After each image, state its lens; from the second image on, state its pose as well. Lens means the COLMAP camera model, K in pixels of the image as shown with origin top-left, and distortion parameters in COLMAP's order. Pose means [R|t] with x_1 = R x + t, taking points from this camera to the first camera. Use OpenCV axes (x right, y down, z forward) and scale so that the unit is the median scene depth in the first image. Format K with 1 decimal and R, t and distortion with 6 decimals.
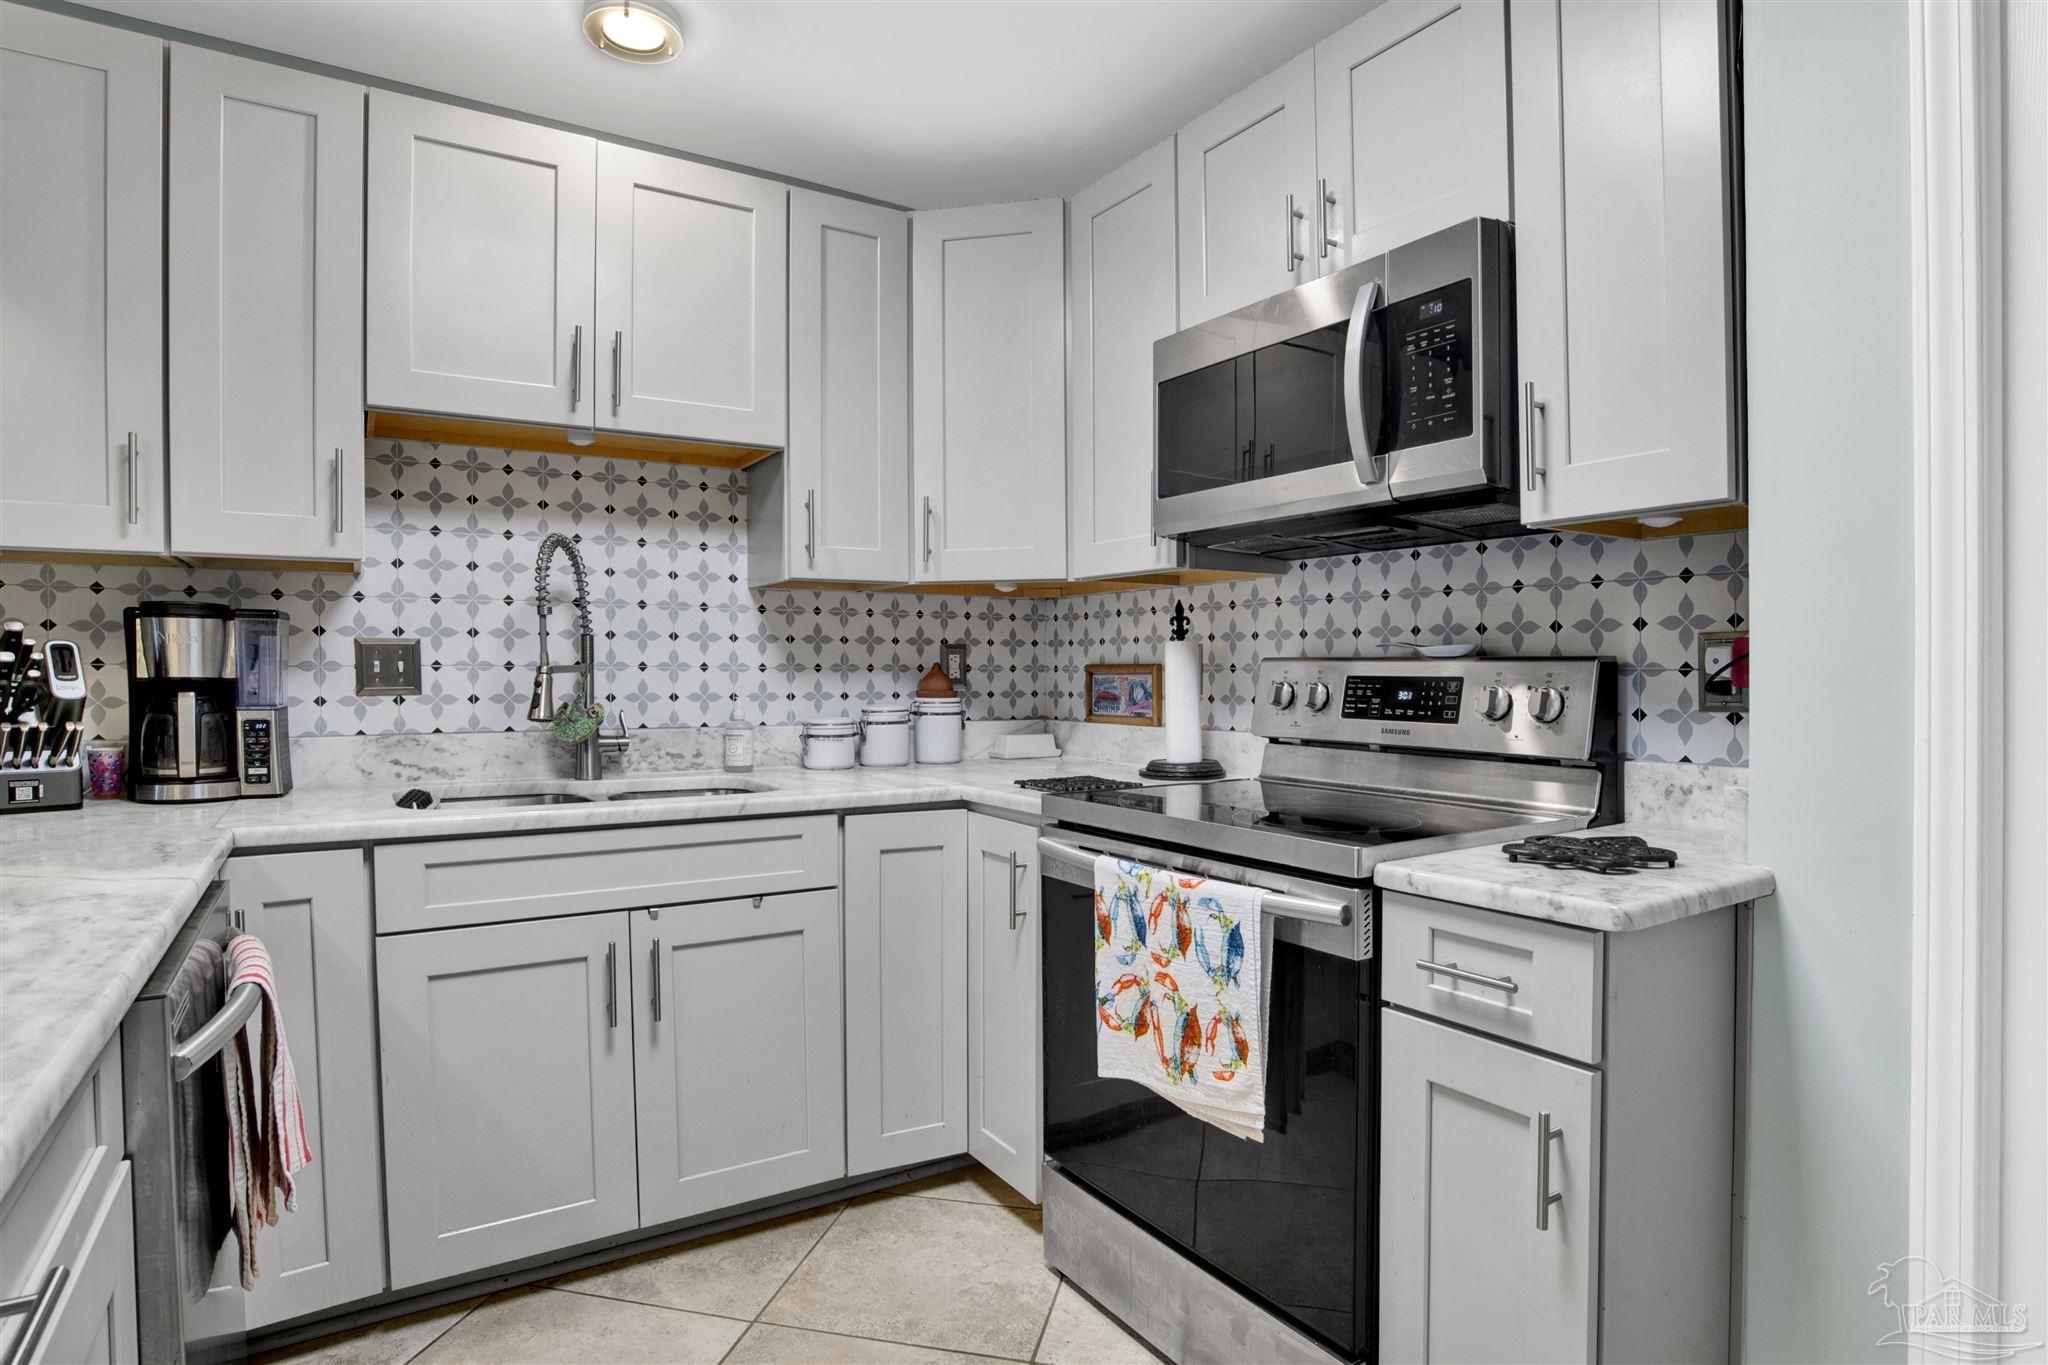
lens RADIAL K [[1081.1, 0, 1040.3], [0, 1081.1, 674.1], [0, 0, 1]] dist [-0.066966, 0.020319]
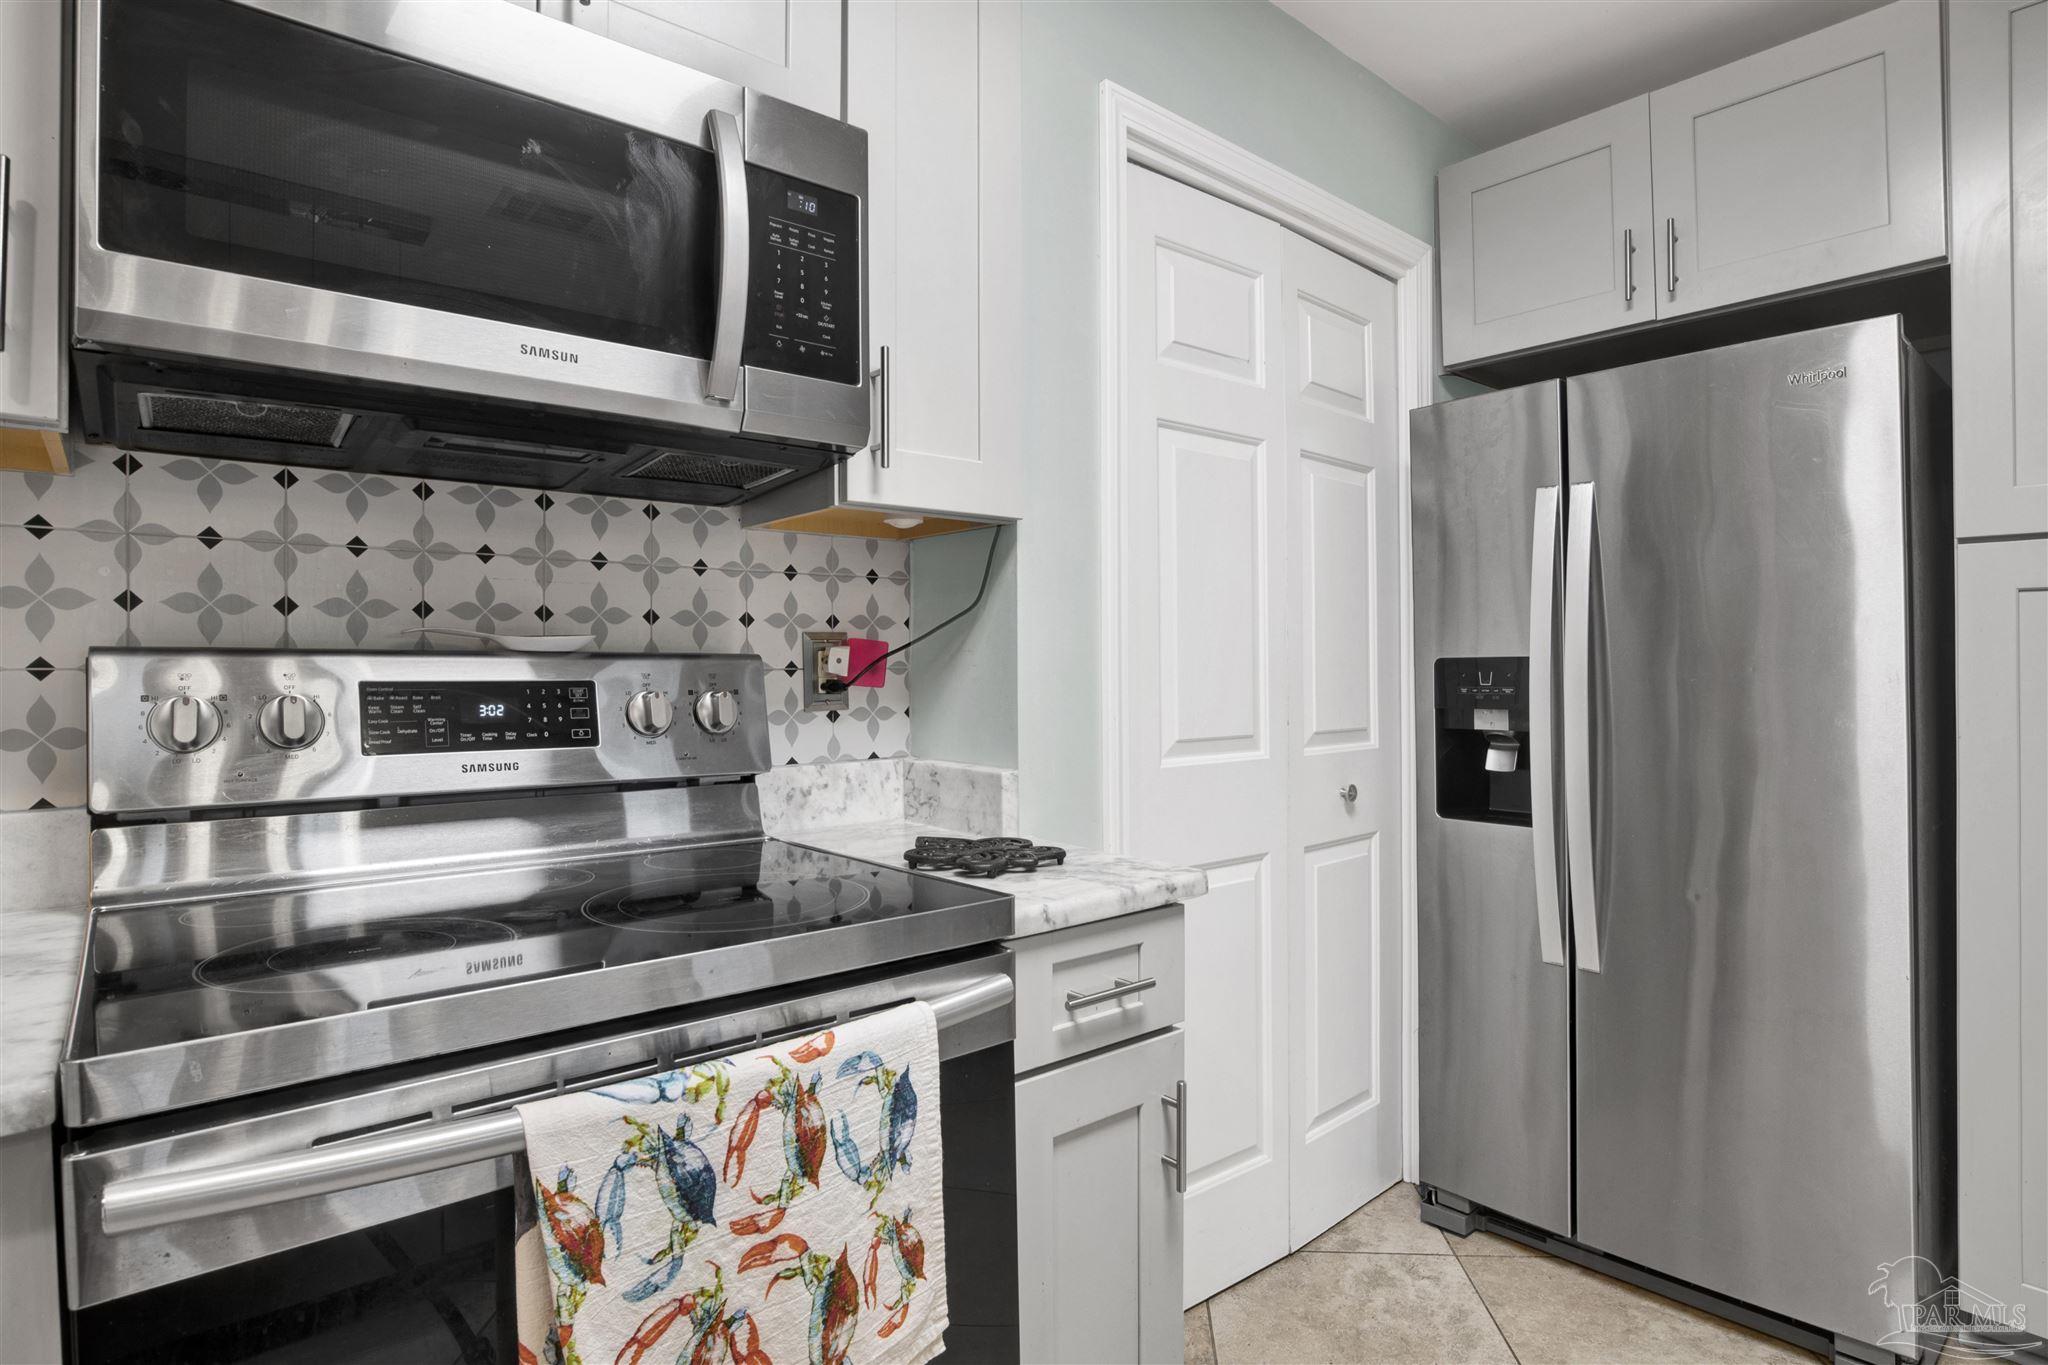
lens RADIAL K [[1081.1, 0, 1044.9], [0, 1081.1, 666.7], [0, 0, 1]] dist [-0.066966, 0.020319]
pose [[-0.132315, 0.000790, 0.991207, -0.350619], [0.006387, 0.999980, 0.000056, -0.004446], [-0.991187, 0.006338, -0.132317, 0.773604]]
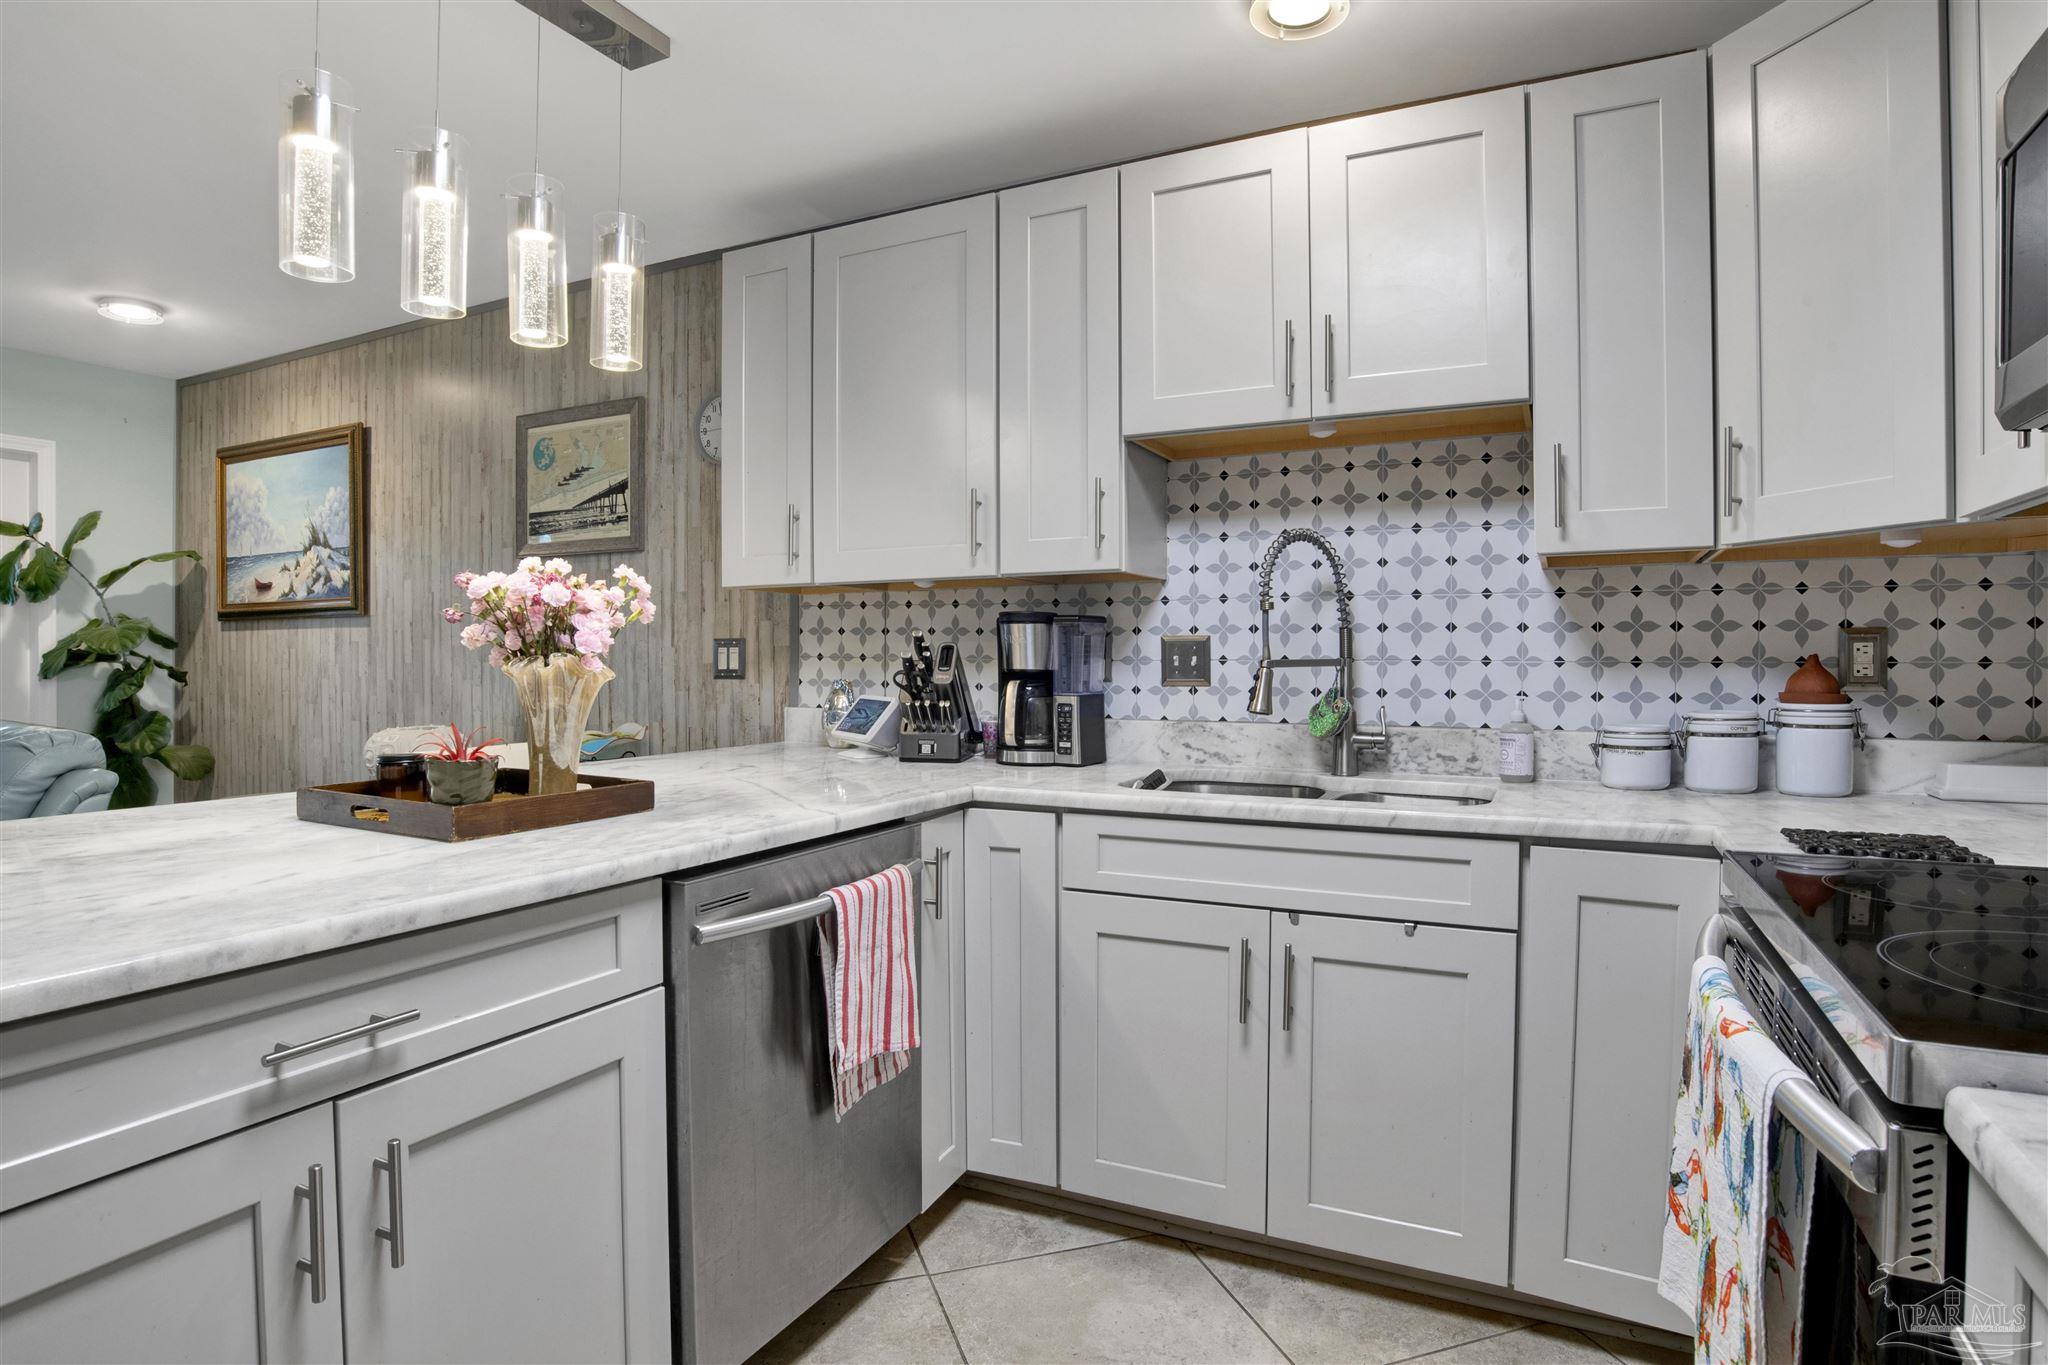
lens RADIAL K [[1081.1, 0, 1021.2], [0, 1081.1, 671.7], [0, 0, 1]] dist [-0.066966, 0.020319]
pose [[0.513489, 0.006665, -0.858070, 0.335581], [-0.003970, 0.999978, 0.005391, -0.001253], [0.858087, 0.000639, 0.513504, 0.292903]]
